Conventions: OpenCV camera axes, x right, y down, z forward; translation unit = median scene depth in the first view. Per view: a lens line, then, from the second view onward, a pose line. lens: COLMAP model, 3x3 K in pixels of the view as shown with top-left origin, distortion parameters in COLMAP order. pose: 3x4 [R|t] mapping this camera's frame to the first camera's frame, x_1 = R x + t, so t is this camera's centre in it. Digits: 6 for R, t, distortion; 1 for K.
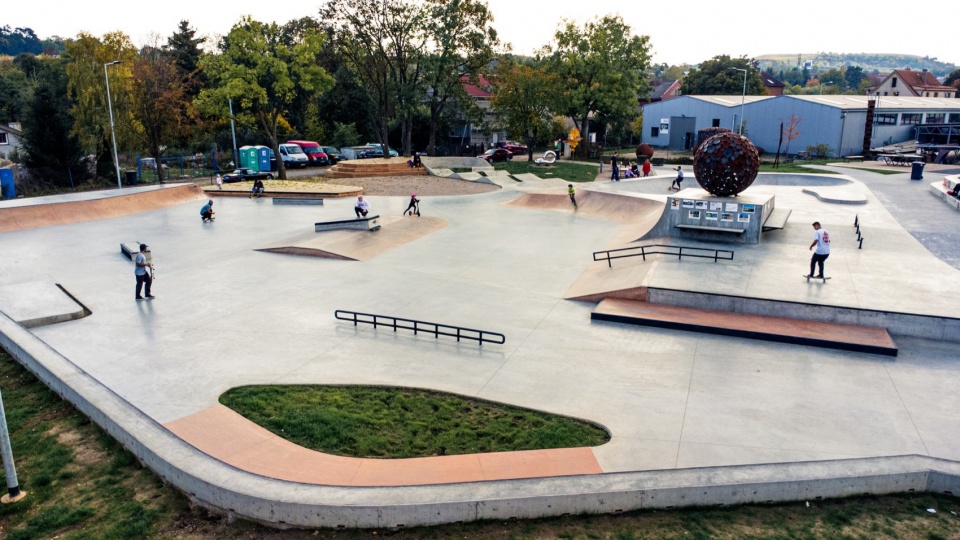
lens RADIAL K [[702.7, 0, 479.2], [0, 702.7, 269.2], [0, 0, 1]] dist [0.036297, -0.021349]
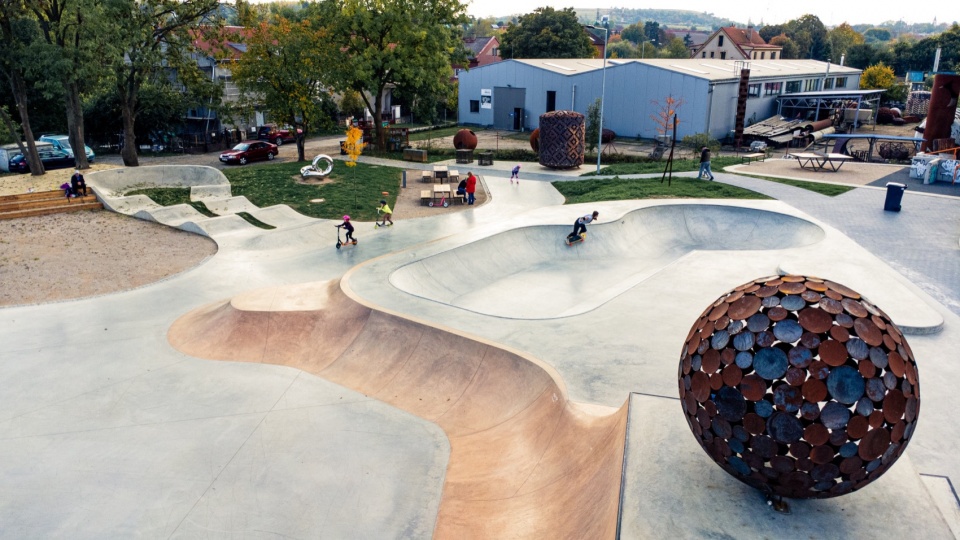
lens RADIAL K [[702.7, 0, 480.0], [0, 702.7, 270.6], [0, 0, 1]] dist [0.036297, -0.021349]
pose [[0.966372, -0.076944, 0.245366, 0.056614], [0.061078, 0.995559, 0.071641, -0.077730], [-0.249788, -0.054245, 0.966780, 0.266365]]
